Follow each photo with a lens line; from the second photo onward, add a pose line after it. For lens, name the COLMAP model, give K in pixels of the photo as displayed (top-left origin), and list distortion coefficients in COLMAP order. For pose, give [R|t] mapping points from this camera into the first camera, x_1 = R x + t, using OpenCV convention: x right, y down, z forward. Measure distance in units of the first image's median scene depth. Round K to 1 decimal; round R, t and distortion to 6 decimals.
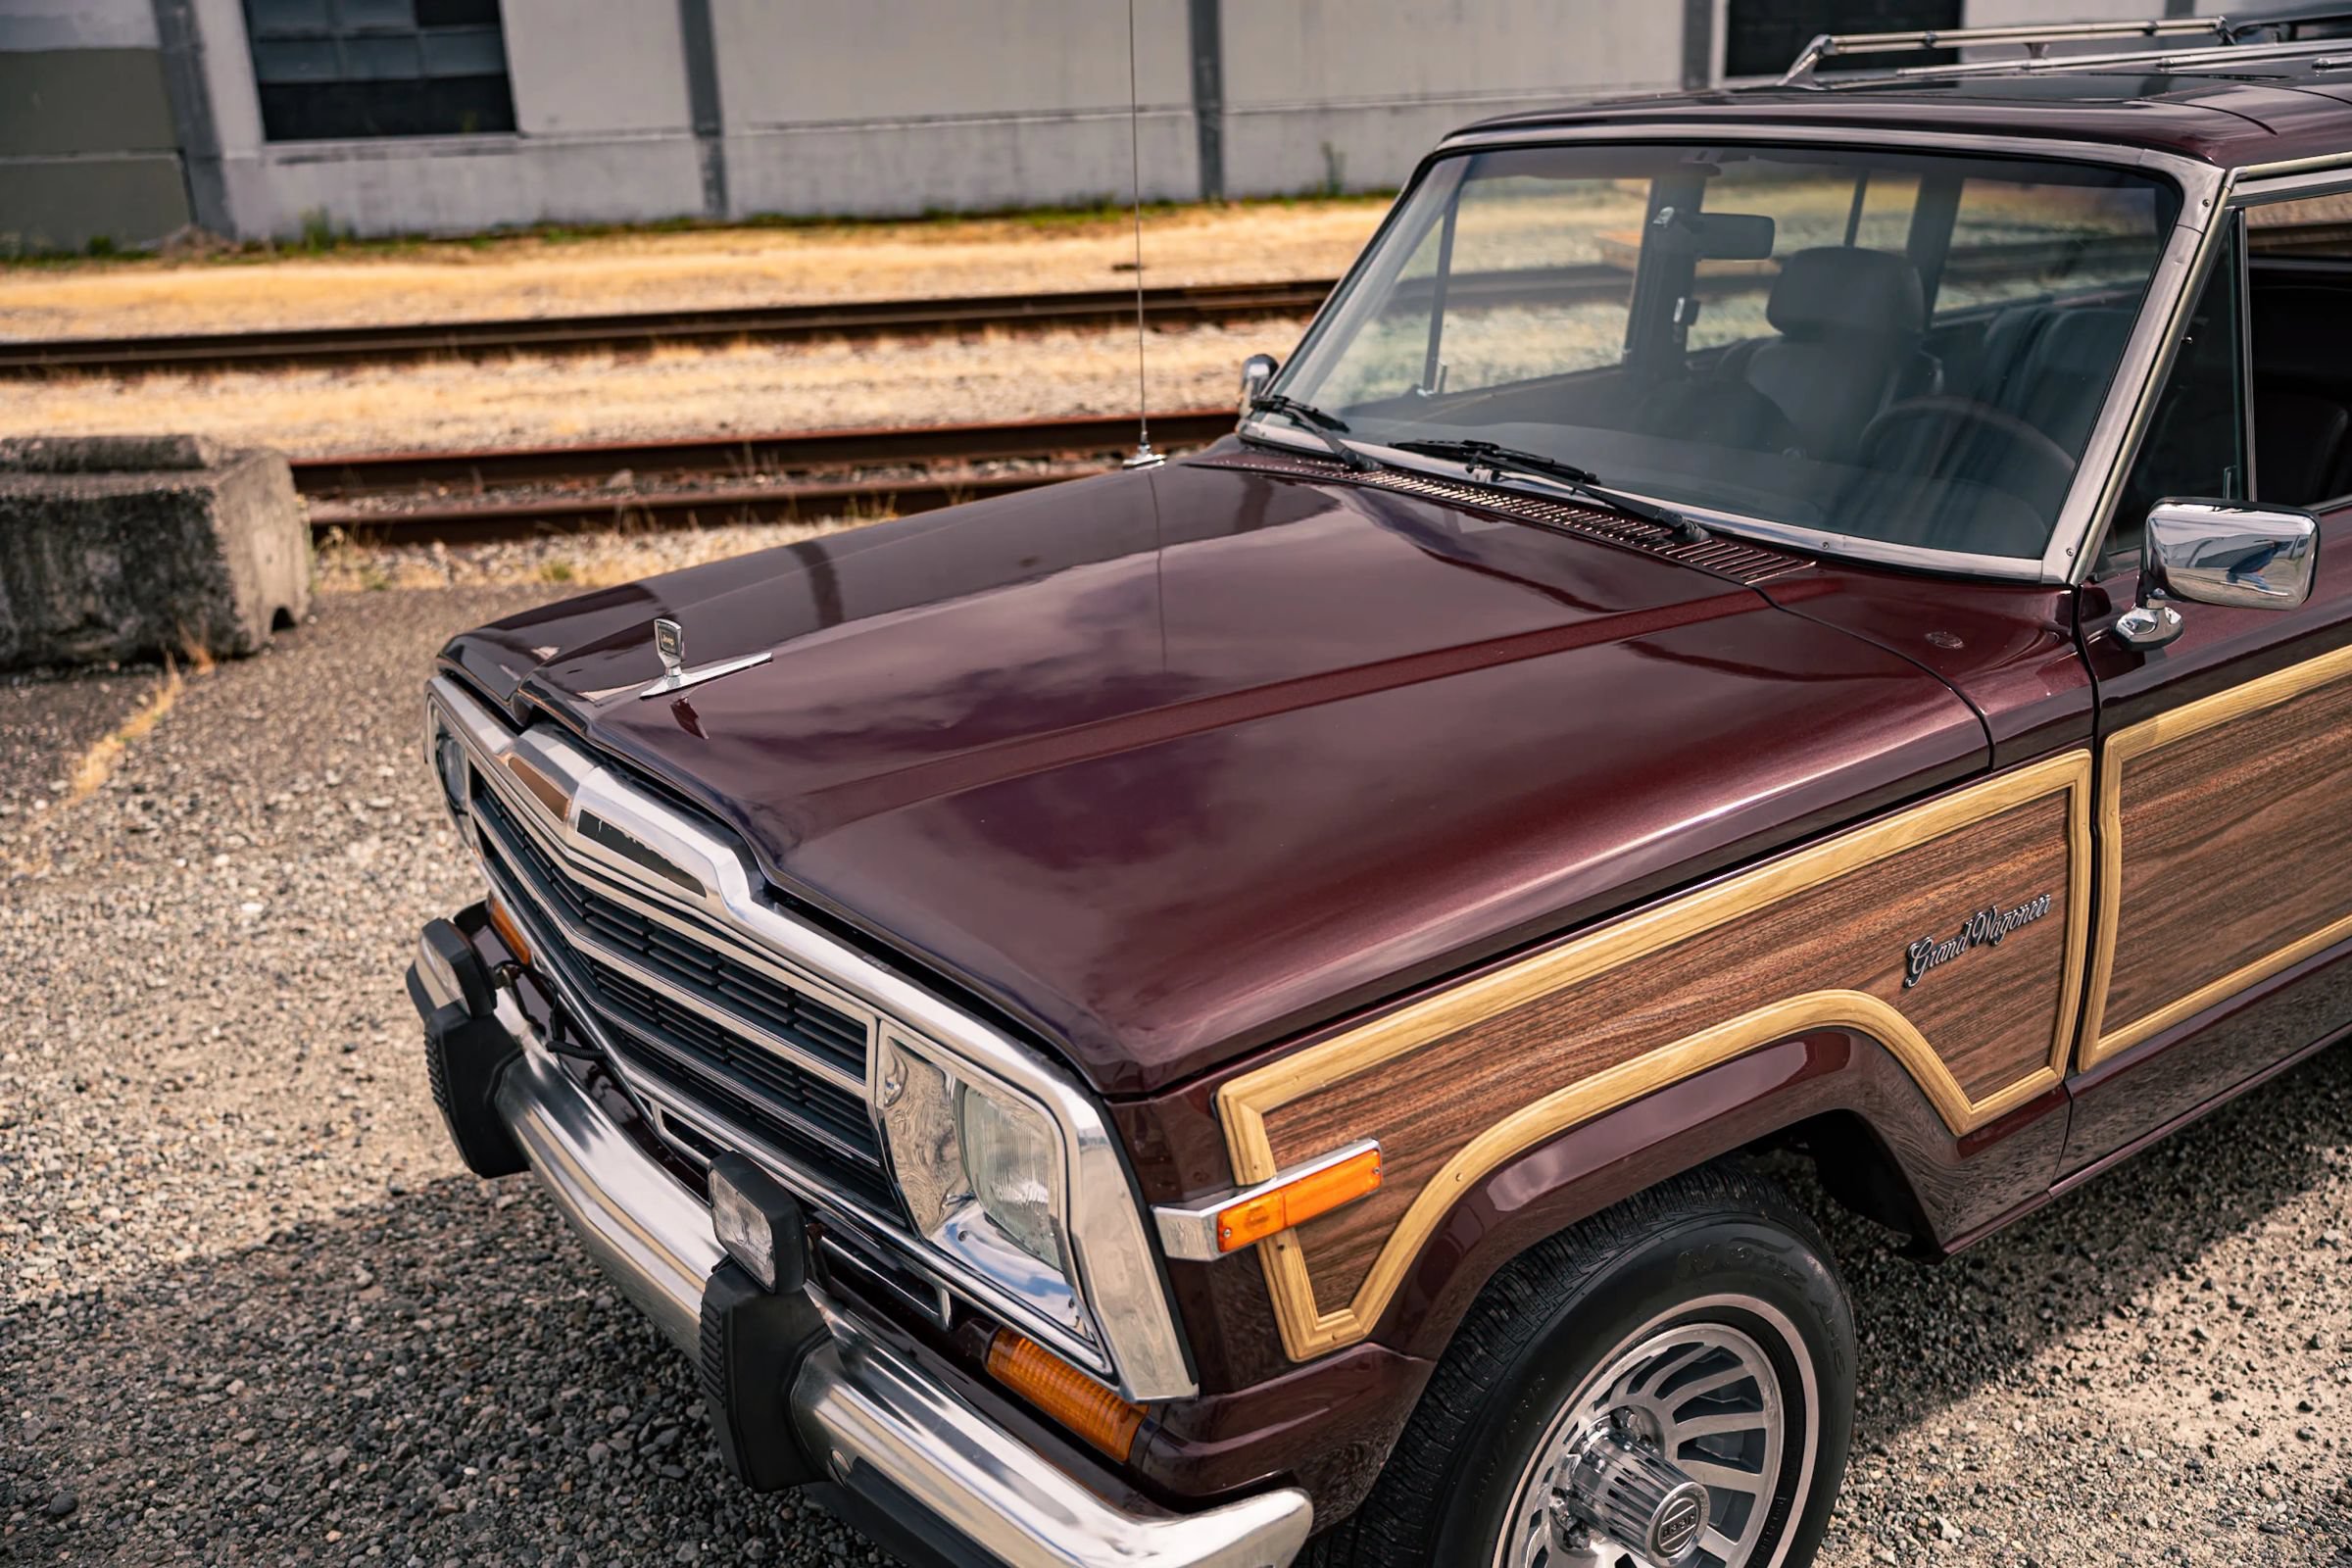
lens RADIAL K [[2118.3, 0, 1176.0], [0, 2118.3, 784.0], [0, 0, 1]] dist [-0.005096, 0.001473]
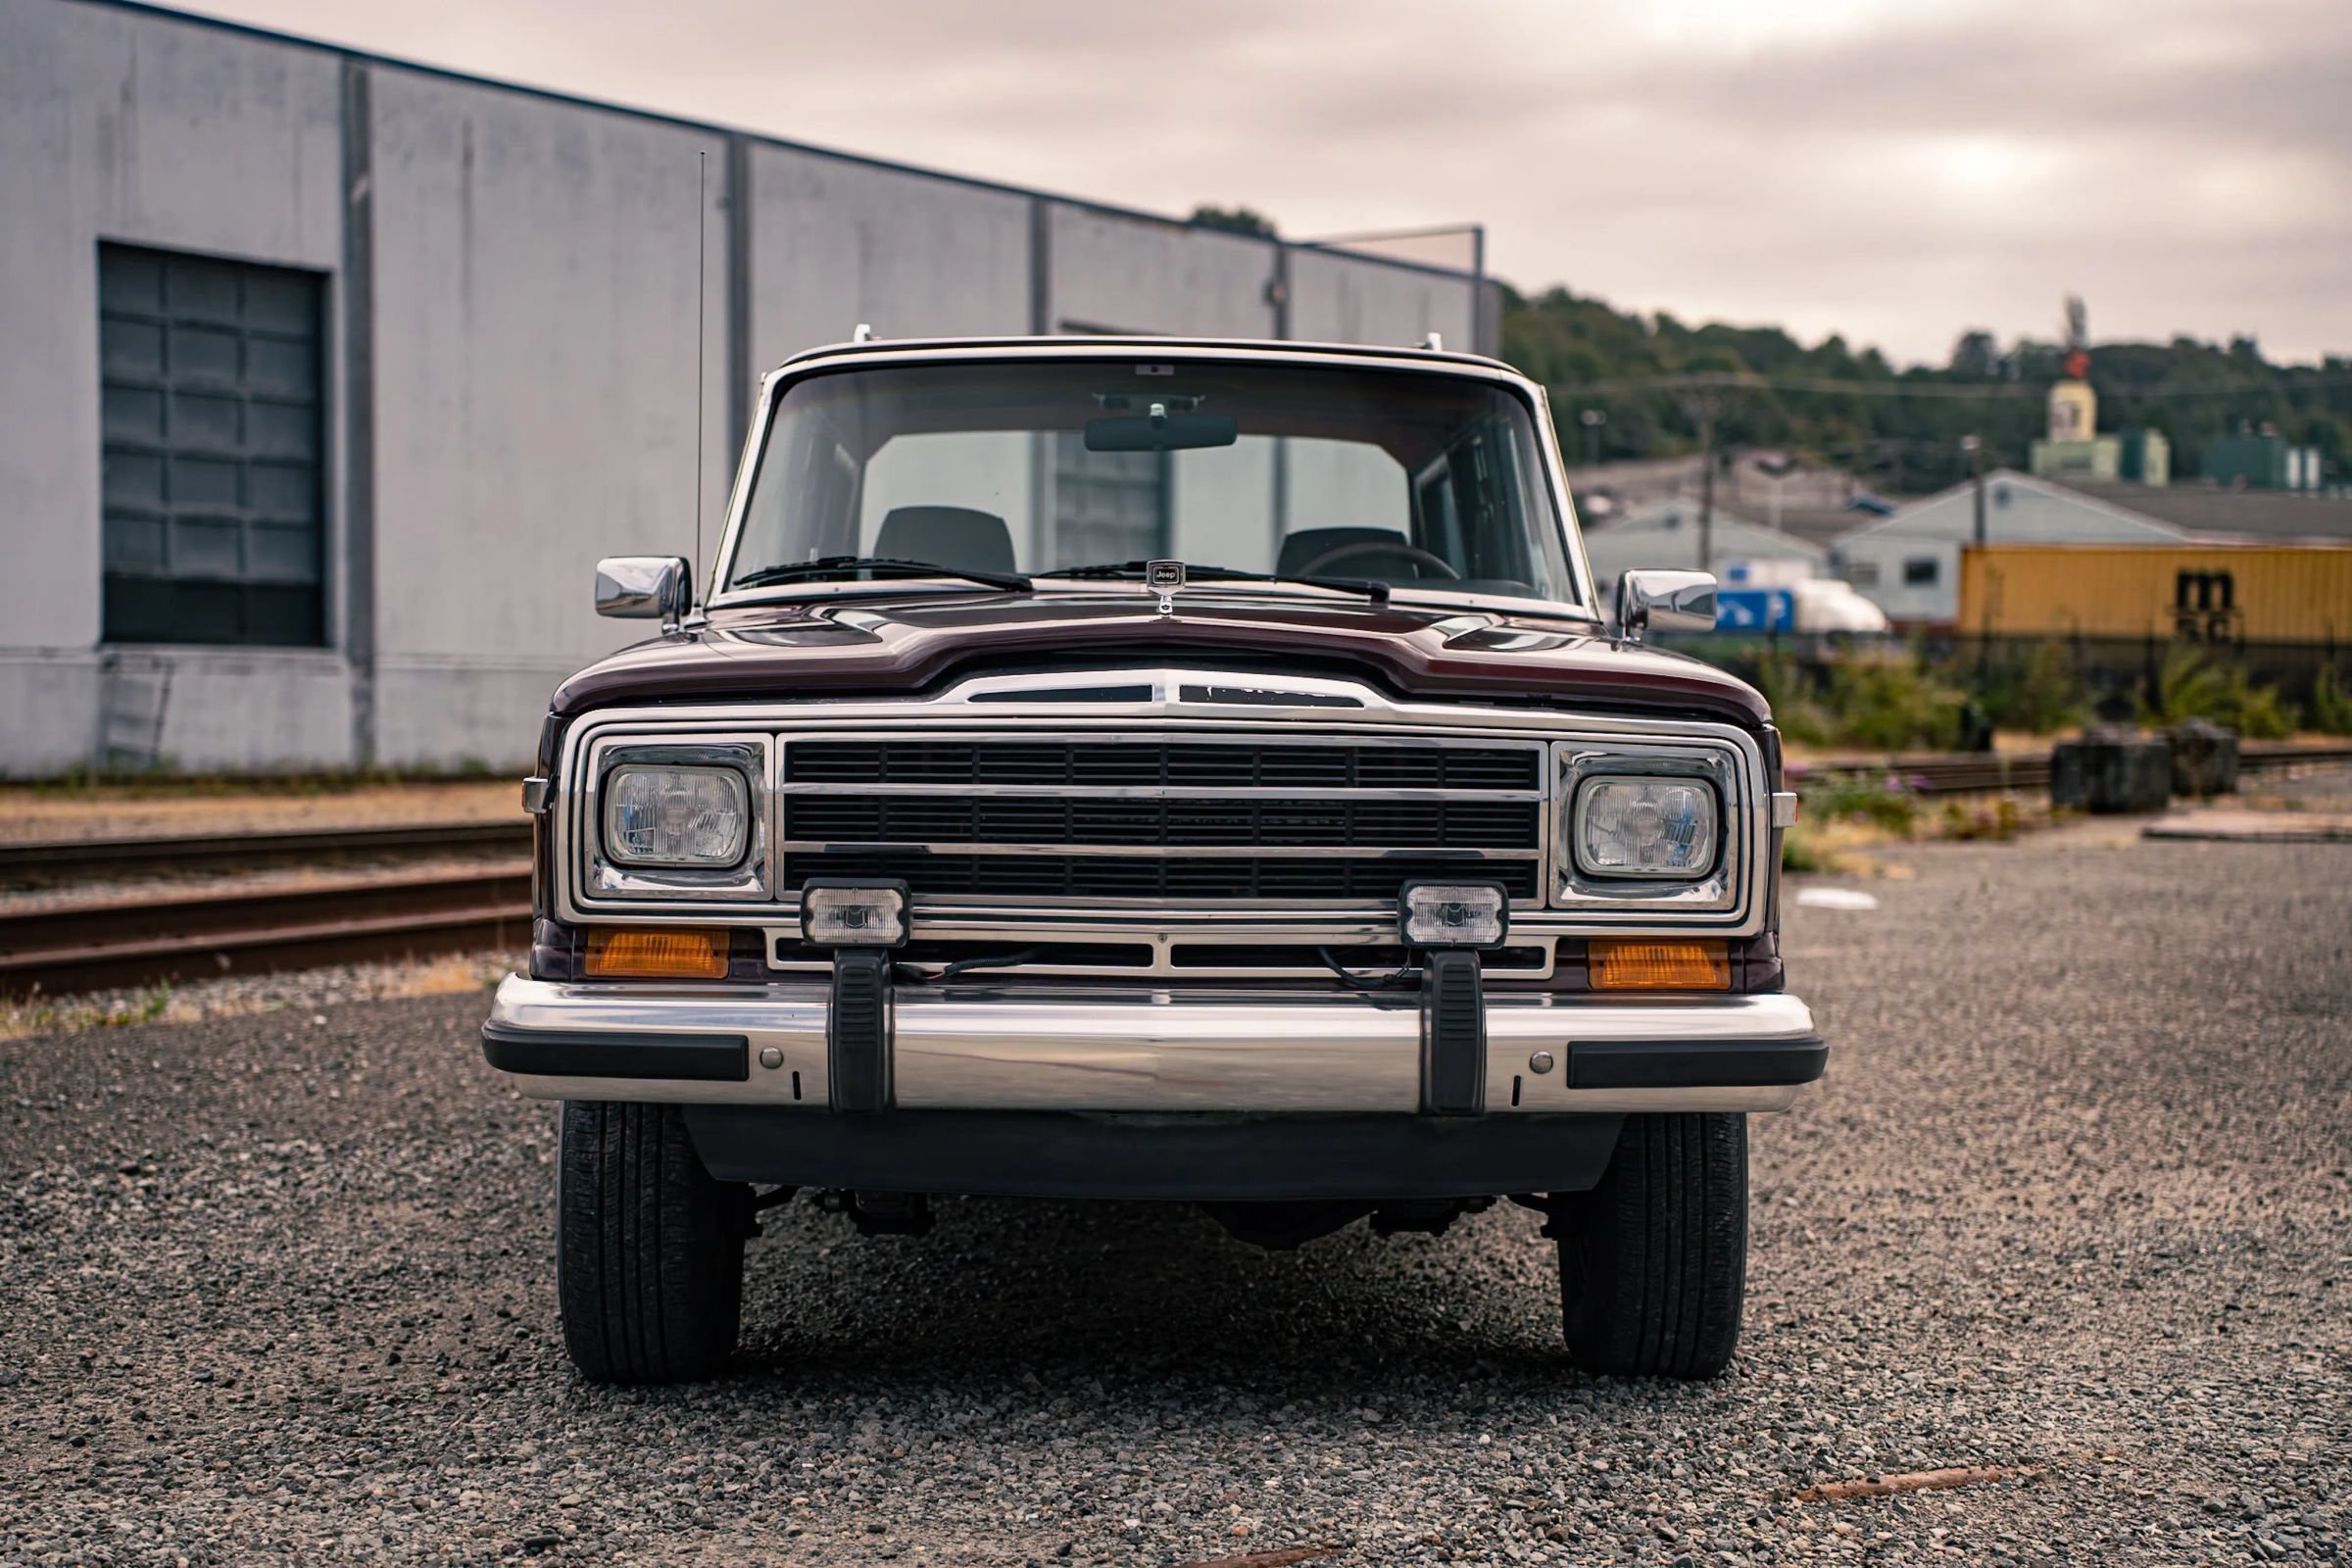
lens RADIAL K [[4276.4, 0, 1164.0], [0, 4276.4, 791.6], [0, 0, 1]] dist [0.451096, 0.199666]
pose [[0.565031, 0.025787, 0.824666, -2.520341], [0.235941, 0.952722, -0.191450, 0.591496], [-0.790615, 0.302747, 0.532233, -0.398403]]
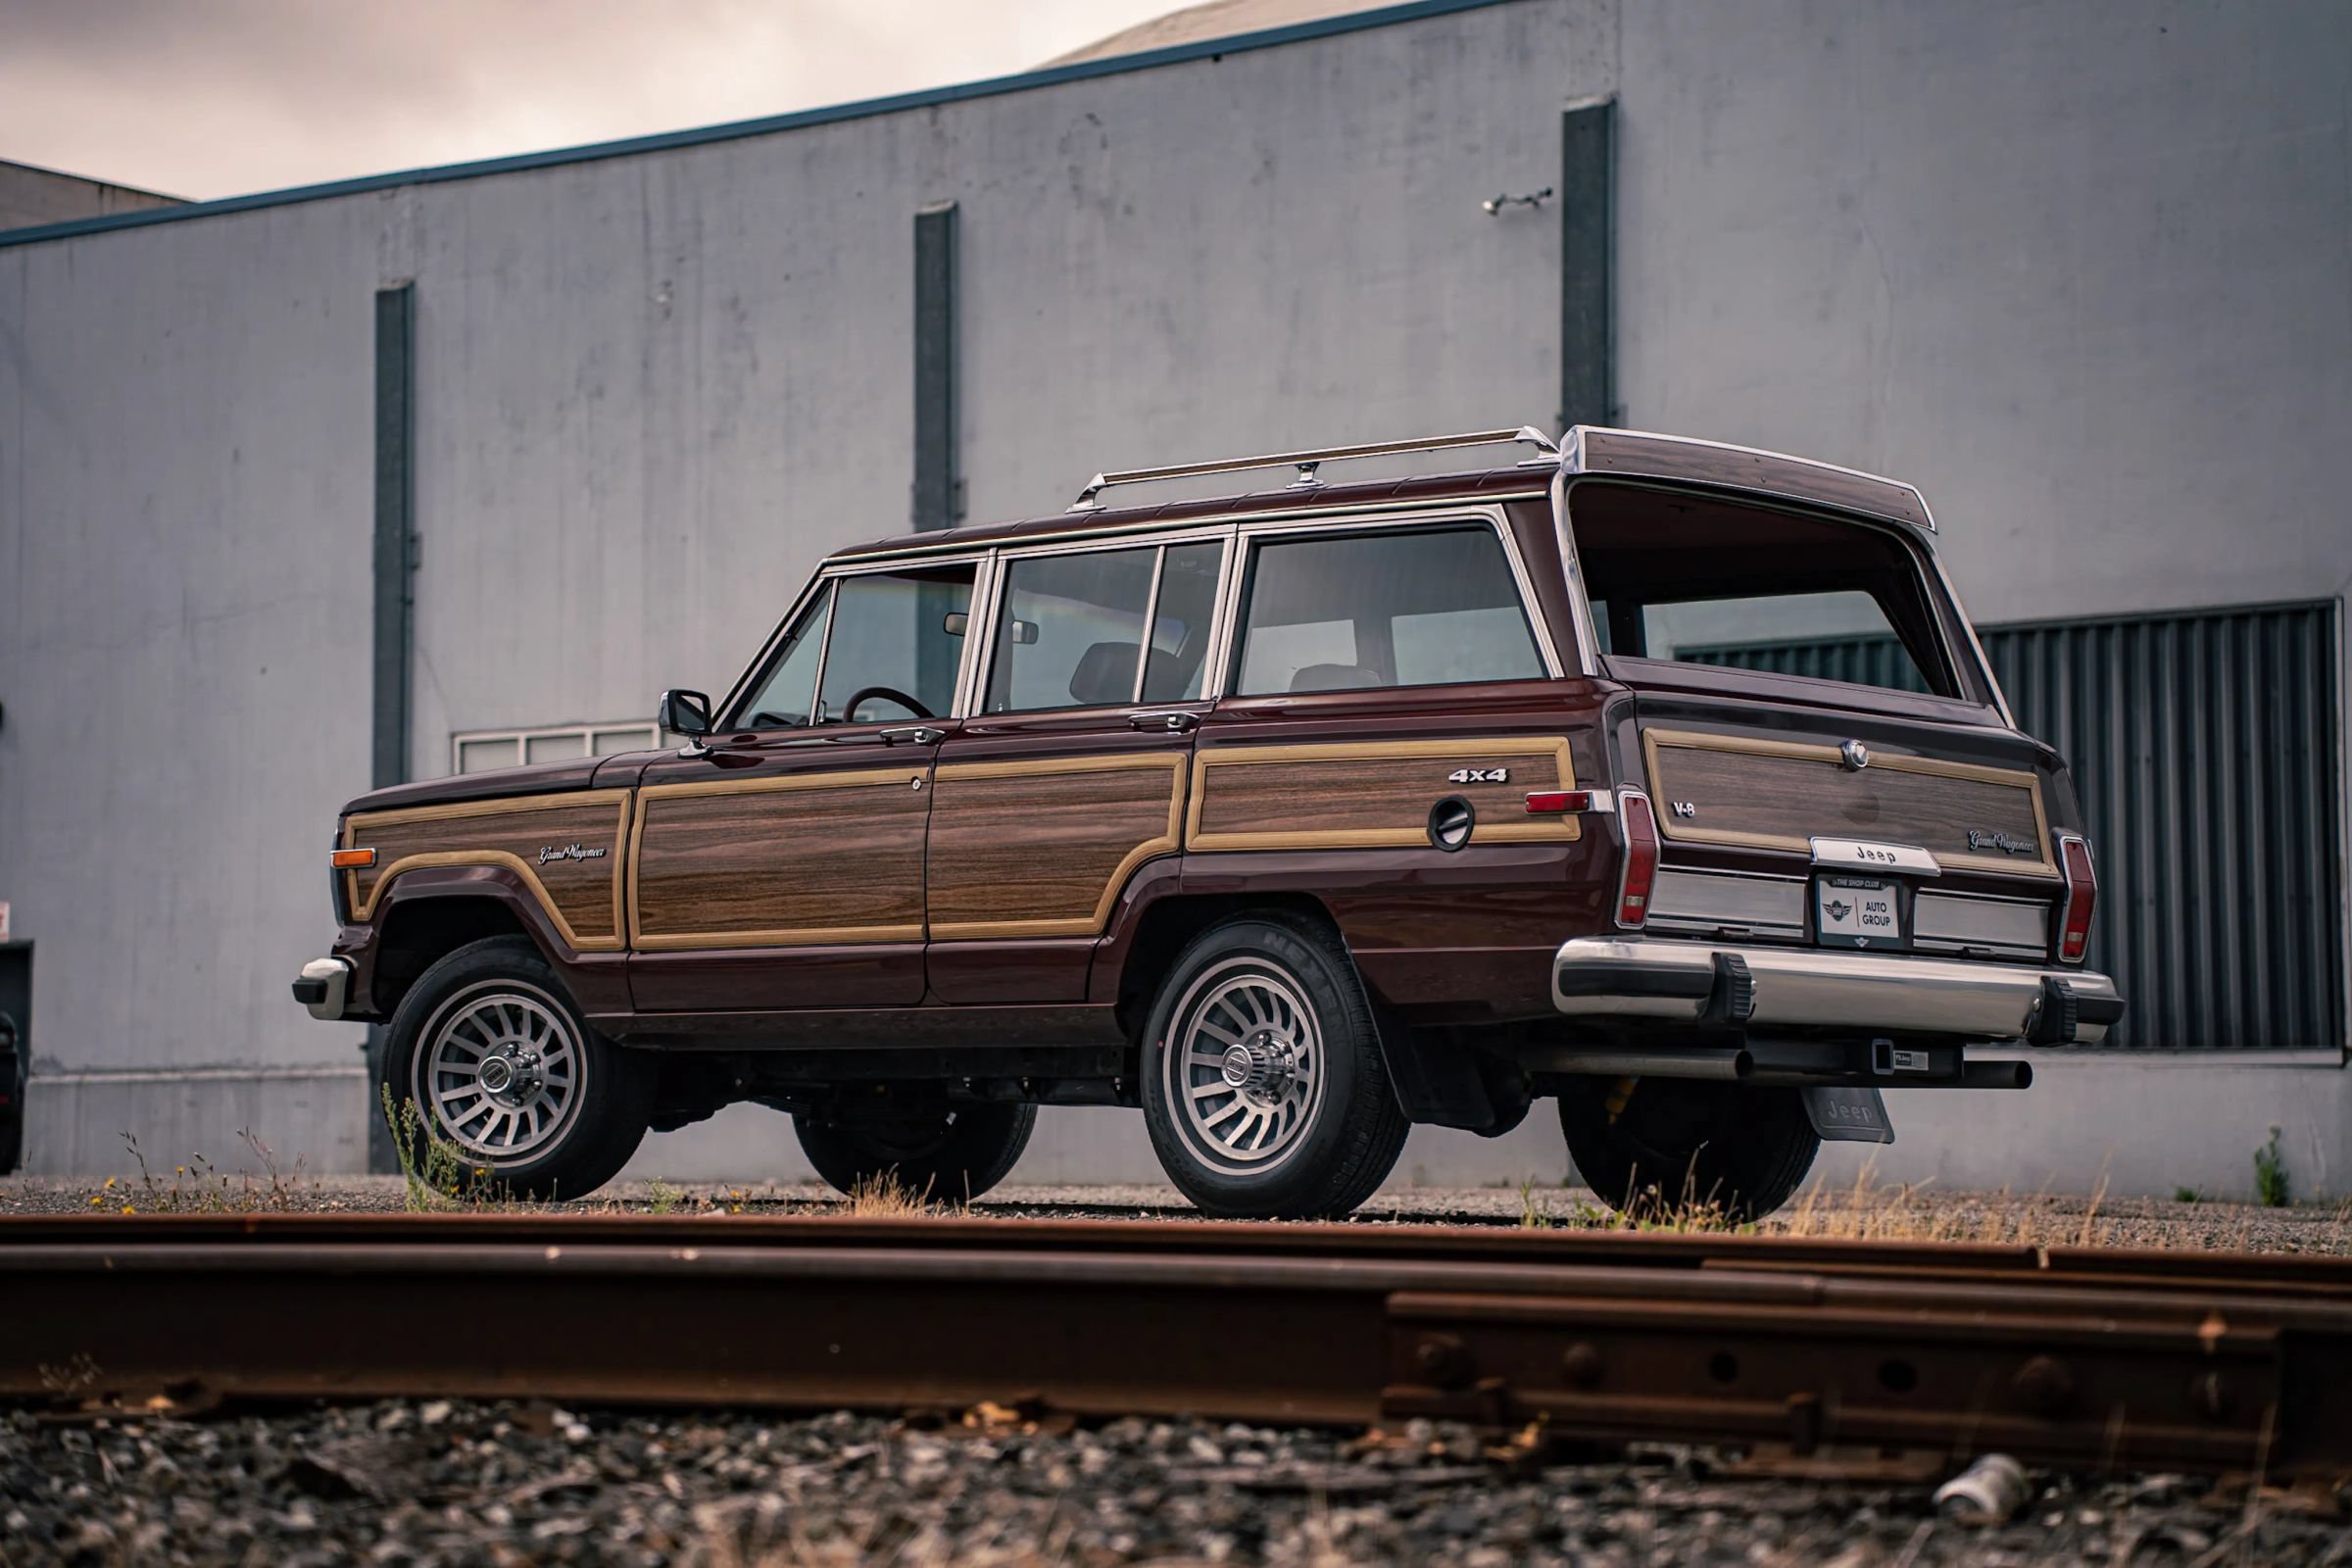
lens RADIAL K [[4828.2, 0, 1195.6], [0, 4828.2, 782.3], [0, 0, 1]] dist [0.555631, 0.512537]
pose [[0.183059, -0.034745, -0.982488, 6.049494], [-0.349395, 0.931831, -0.098054, 0.294935], [0.918919, 0.361225, 0.158441, 0.752607]]
